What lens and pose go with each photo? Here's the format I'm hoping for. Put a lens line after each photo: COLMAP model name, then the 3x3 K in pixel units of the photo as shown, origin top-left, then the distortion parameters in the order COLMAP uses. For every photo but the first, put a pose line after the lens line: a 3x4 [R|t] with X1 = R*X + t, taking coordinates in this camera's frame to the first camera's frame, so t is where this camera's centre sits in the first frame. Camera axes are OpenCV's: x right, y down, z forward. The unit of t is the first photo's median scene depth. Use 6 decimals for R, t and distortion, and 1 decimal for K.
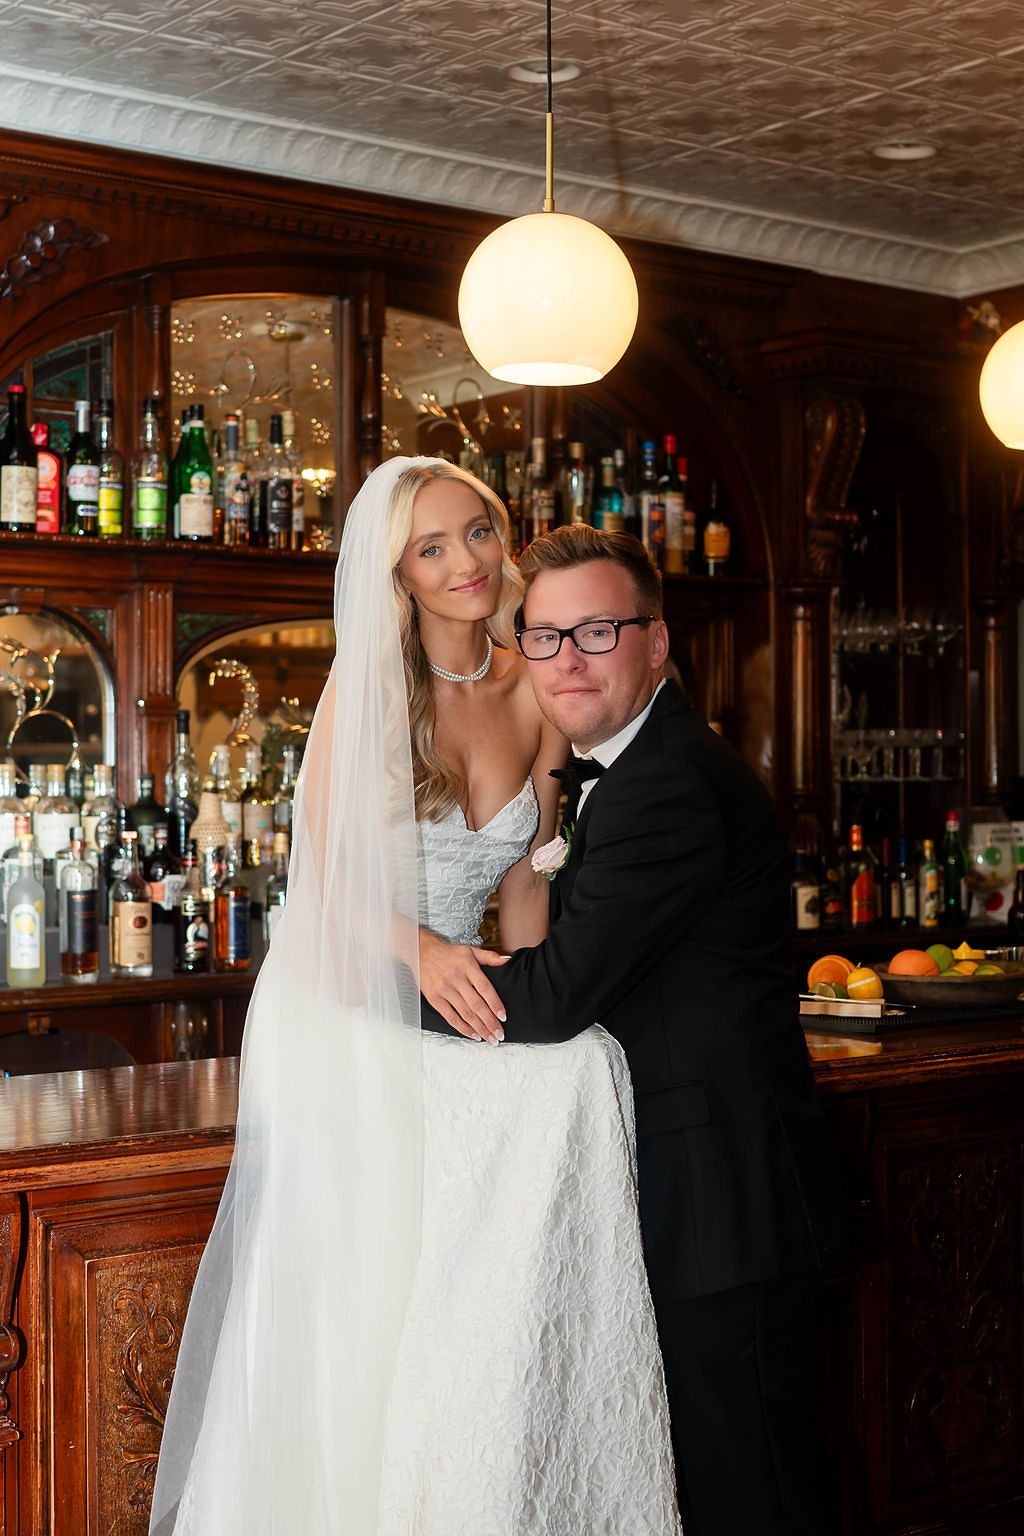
lens RADIAL K [[2374.2, 0, 504.7], [0, 2374.2, 751.3], [0, 0, 1]] dist [0.012171, 0.000000]
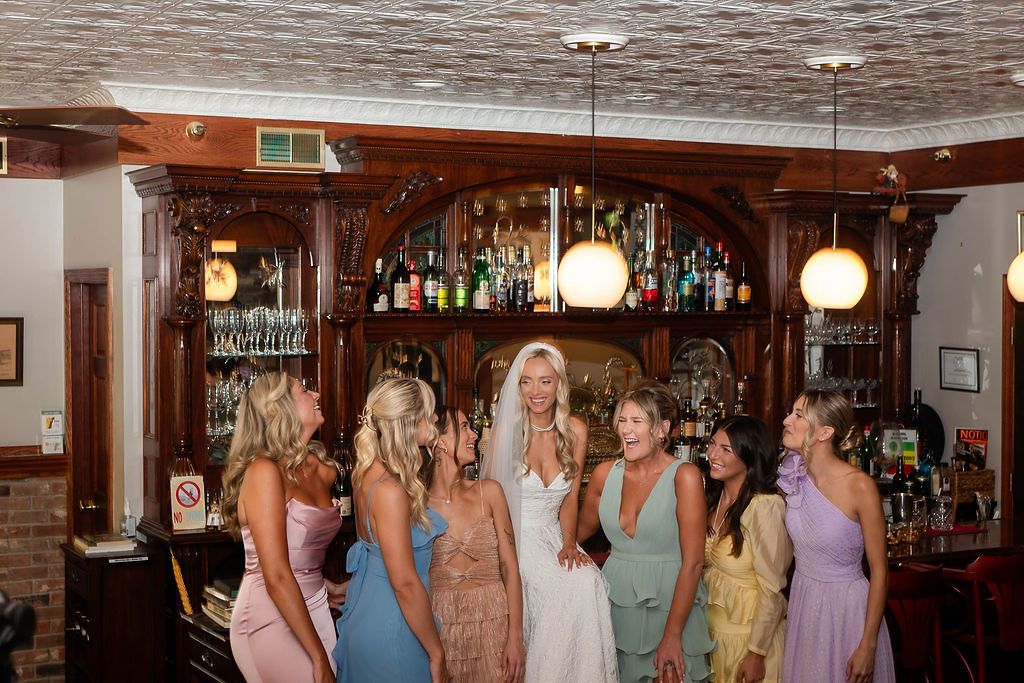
lens RADIAL K [[1582.8, 0, 499.0], [0, 1582.8, 318.3], [0, 0, 1]] dist [0.012171, 0.000000]
pose [[0.986130, 0.007024, -0.165824, 0.127854], [-0.002461, 0.999613, 0.027708, -0.123674], [0.165954, -0.026916, 0.985766, -0.436620]]
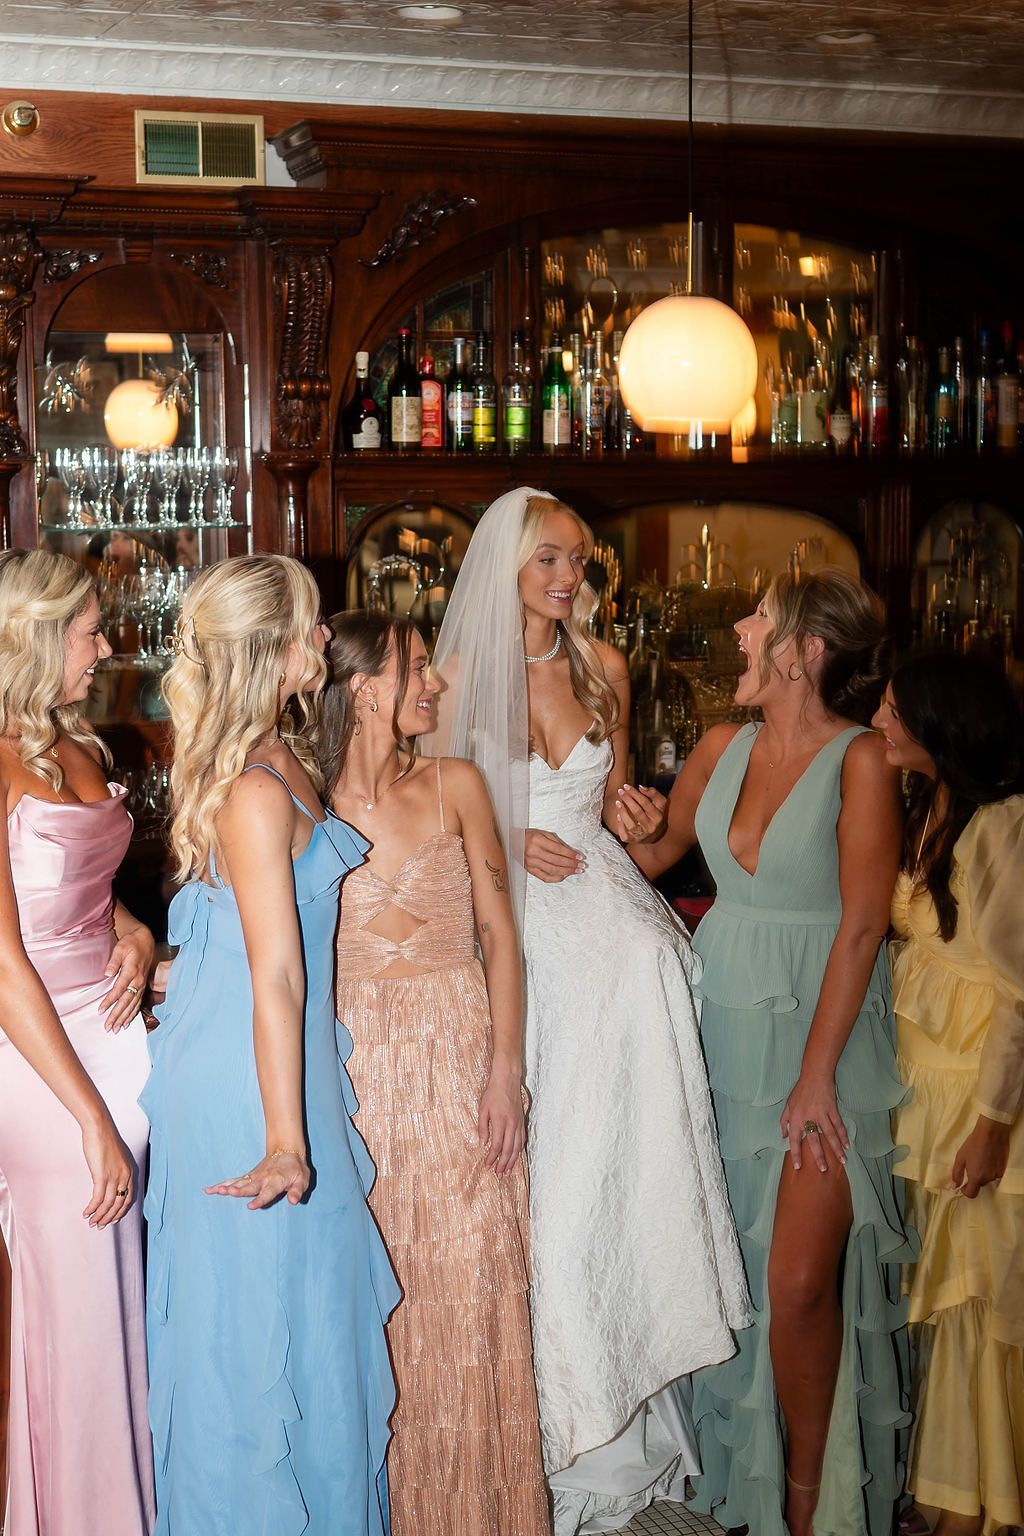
lens RADIAL K [[2374.2, 0, 497.8], [0, 2374.2, 711.9], [0, 0, 1]] dist [0.012171, 0.000000]
pose [[0.962100, 0.026210, -0.271434, 0.172536], [0.006000, 0.993094, 0.117164, -0.098071], [0.272631, -0.114352, 0.955299, -0.171384]]
